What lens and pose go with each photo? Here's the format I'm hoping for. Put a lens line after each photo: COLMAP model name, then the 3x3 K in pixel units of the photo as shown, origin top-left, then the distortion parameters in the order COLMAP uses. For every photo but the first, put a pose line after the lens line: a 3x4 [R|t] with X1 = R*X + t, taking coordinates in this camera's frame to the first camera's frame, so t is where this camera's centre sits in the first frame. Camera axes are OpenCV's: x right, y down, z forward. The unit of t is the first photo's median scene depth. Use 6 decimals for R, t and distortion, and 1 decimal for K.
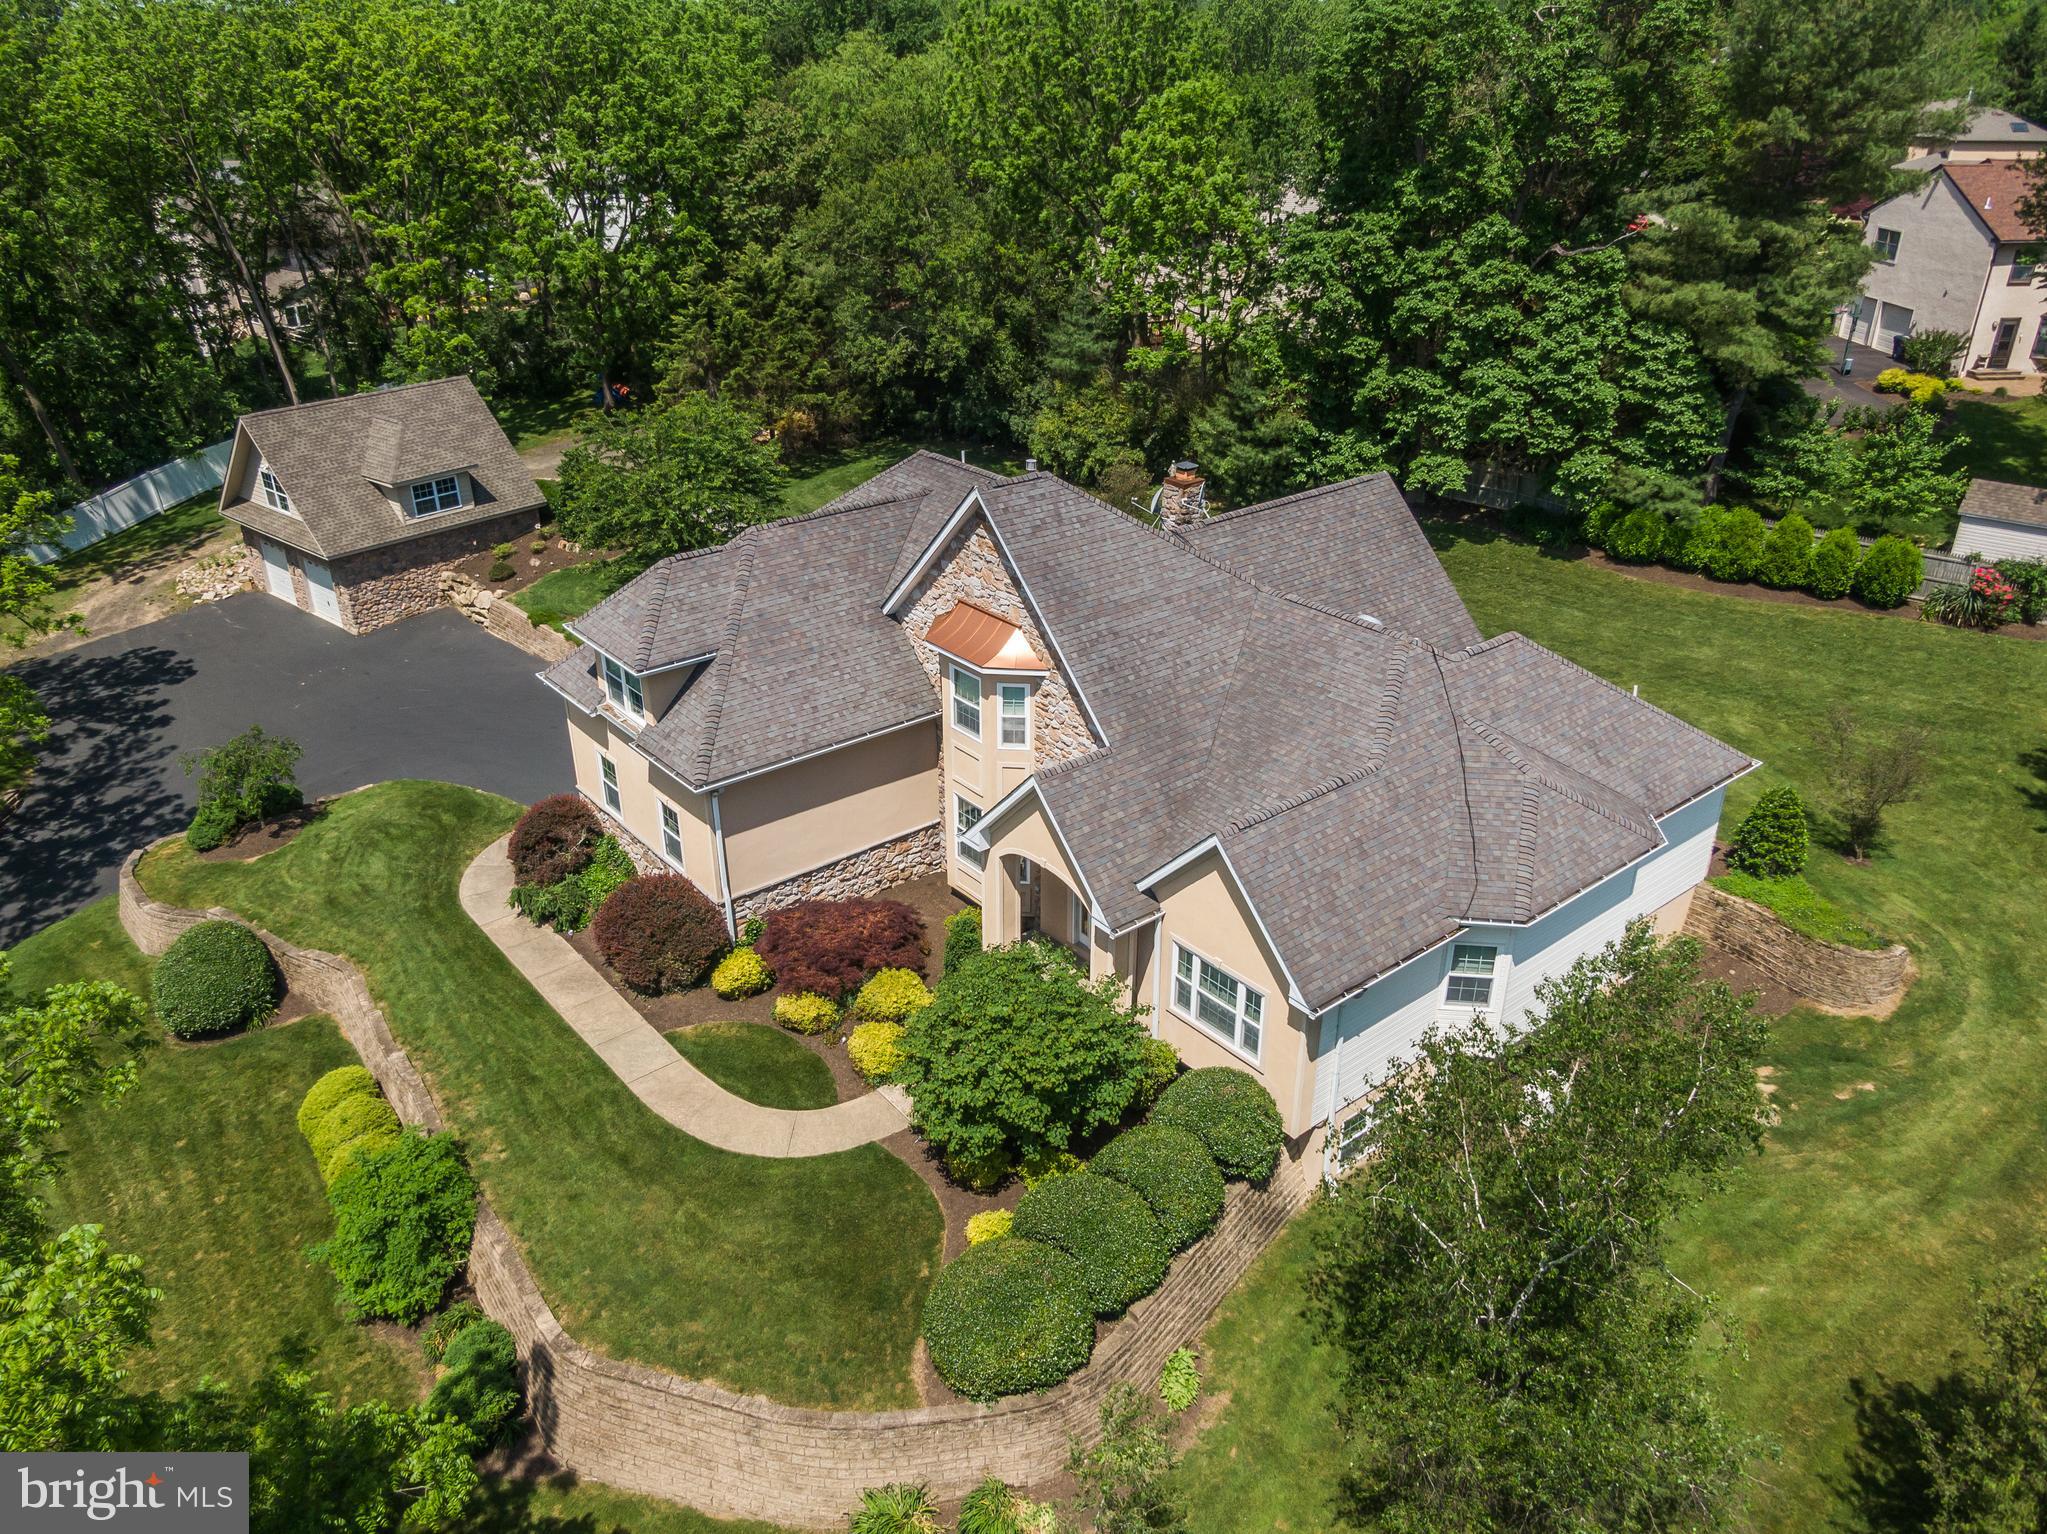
lens RADIAL K [[1455.1, 0, 1010.6], [0, 1455.1, 772.2], [0, 0, 1]] dist [0.021914, -0.029634]
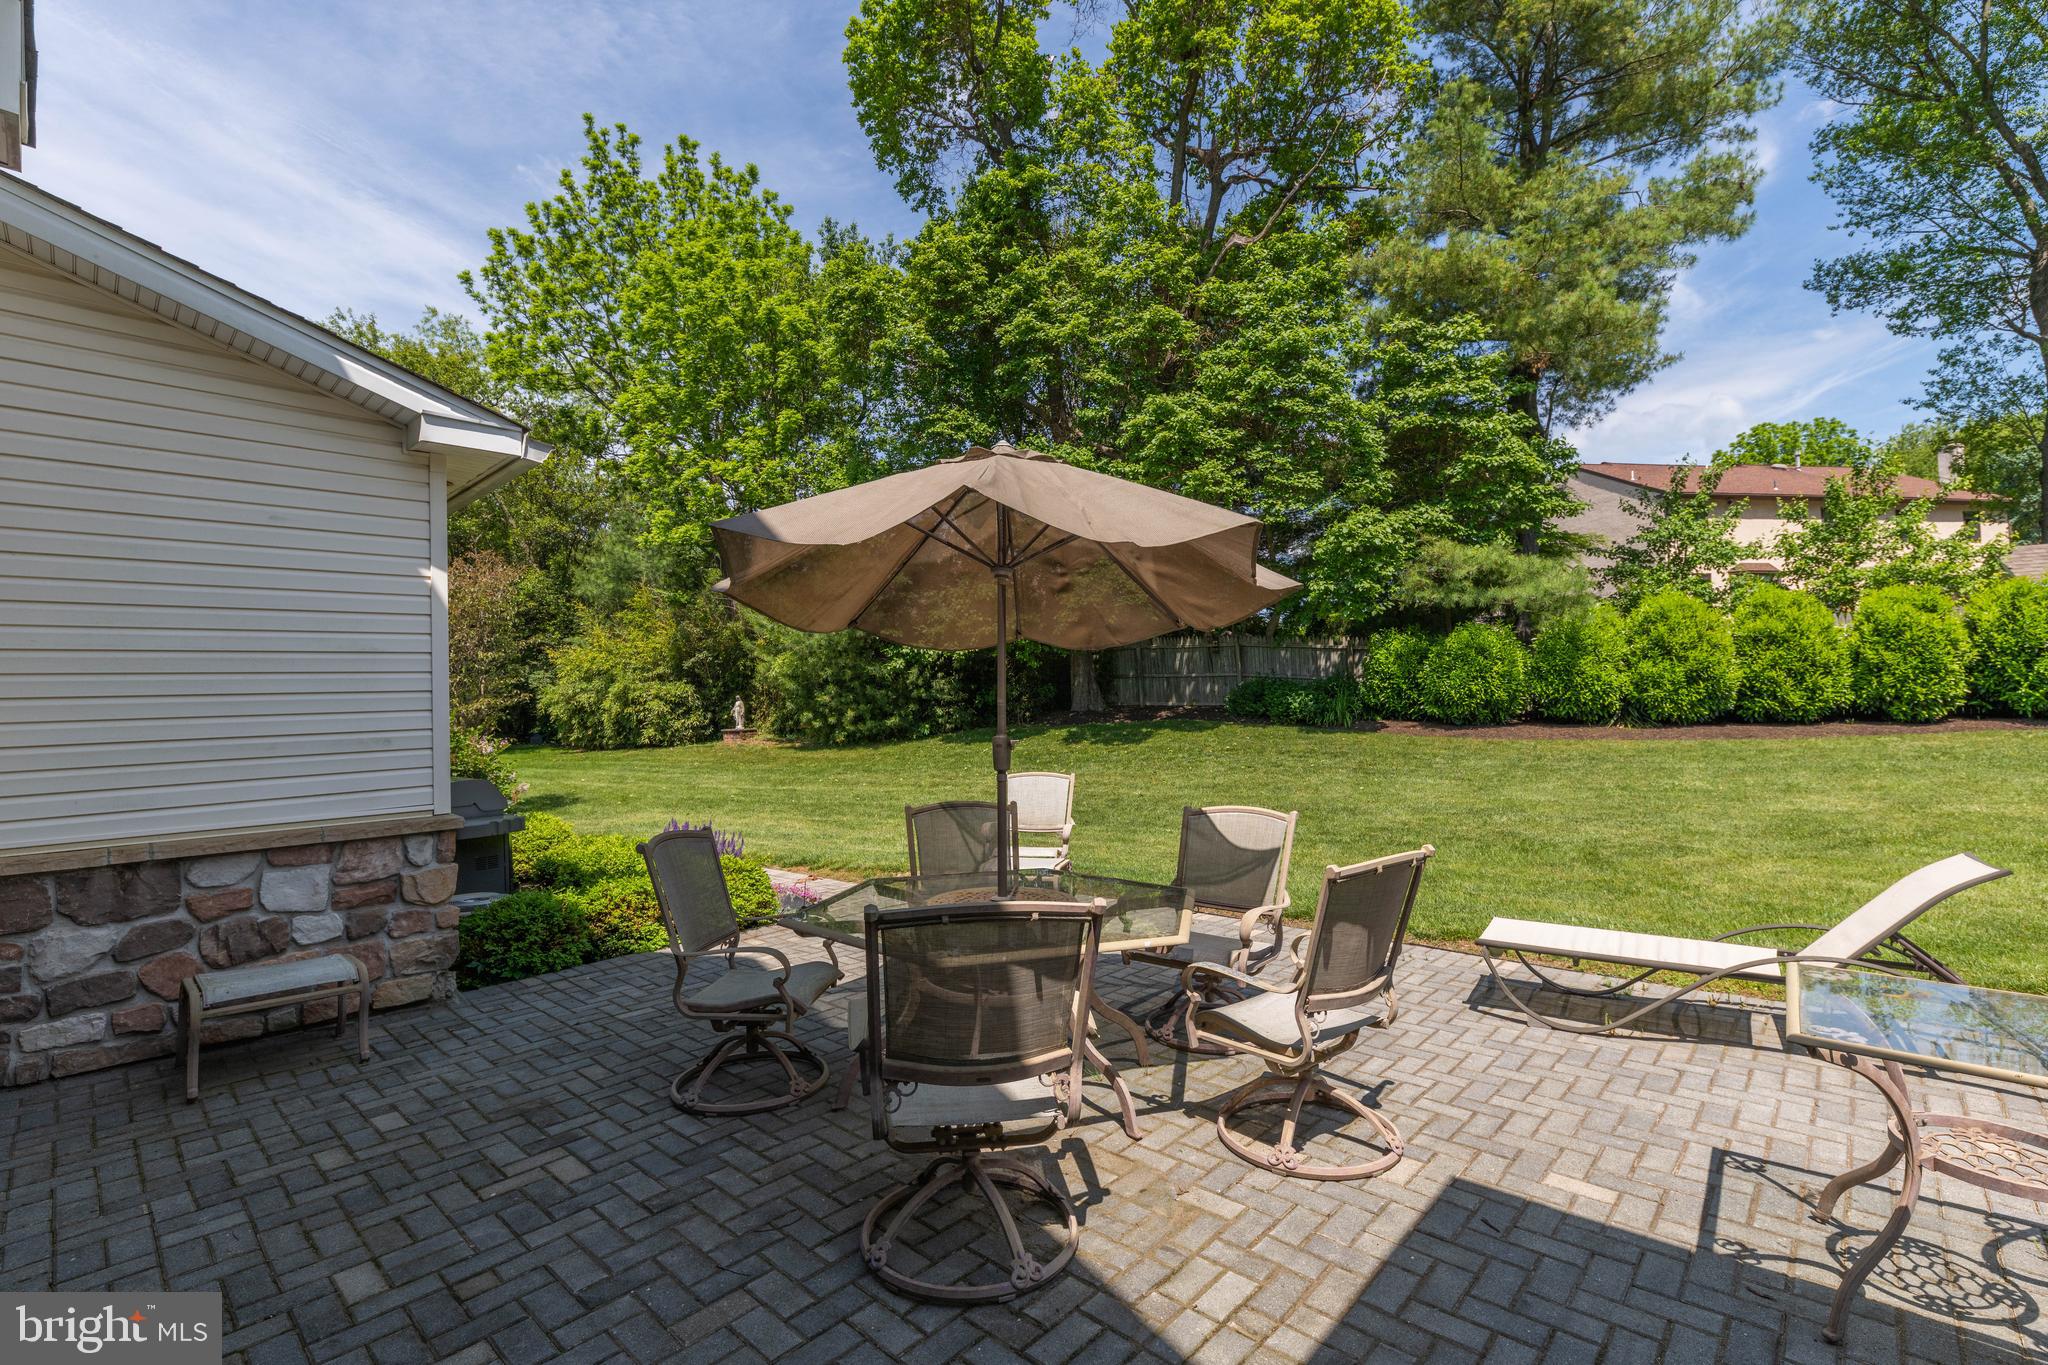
lens RADIAL K [[906.3, 0, 1023.8], [0, 906.3, 684.5], [0, 0, 1]] dist [-0.001804, -0.000222]
pose [[0.988594, -0.017364, 0.149598, 0.220814], [0.084422, 0.886482, -0.454997, -0.020410], [-0.124715, 0.462437, 0.877837, 0.751229]]
